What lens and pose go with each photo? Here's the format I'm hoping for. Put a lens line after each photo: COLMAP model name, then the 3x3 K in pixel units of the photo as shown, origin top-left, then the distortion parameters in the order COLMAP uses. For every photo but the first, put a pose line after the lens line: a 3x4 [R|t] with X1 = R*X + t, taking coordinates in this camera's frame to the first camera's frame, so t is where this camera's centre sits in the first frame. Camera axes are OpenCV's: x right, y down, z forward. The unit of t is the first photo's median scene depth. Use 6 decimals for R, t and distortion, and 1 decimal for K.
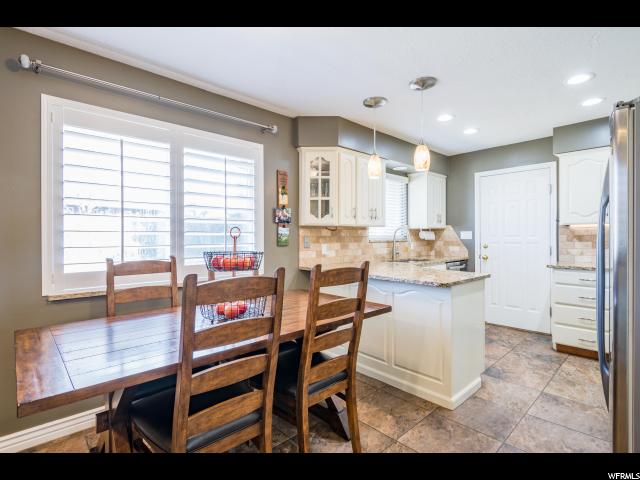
lens RADIAL K [[318.8, 0, 320.4], [0, 318.8, 238.5], [0, 0, 1]] dist [0.001747, -0.000270]
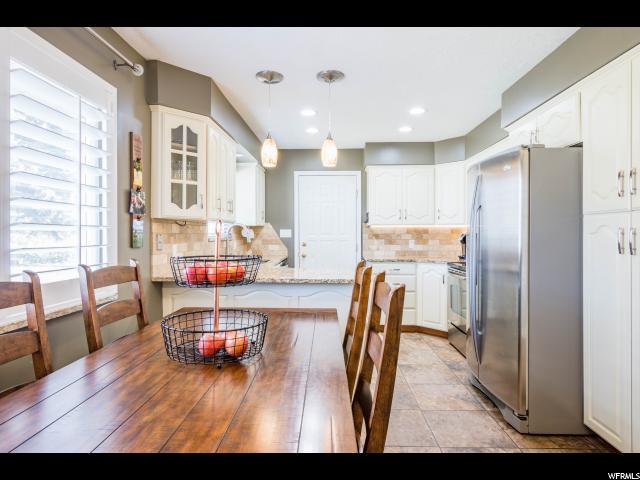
lens RADIAL K [[368.6, 0, 320.5], [0, 368.6, 239.3], [0, 0, 1]] dist [0.020501, -0.000297]
pose [[0.706247, -0.004714, 0.707949, -0.383284], [-0.000704, 0.999973, 0.007361, -0.000044], [-0.707965, -0.005697, 0.706225, 0.175077]]
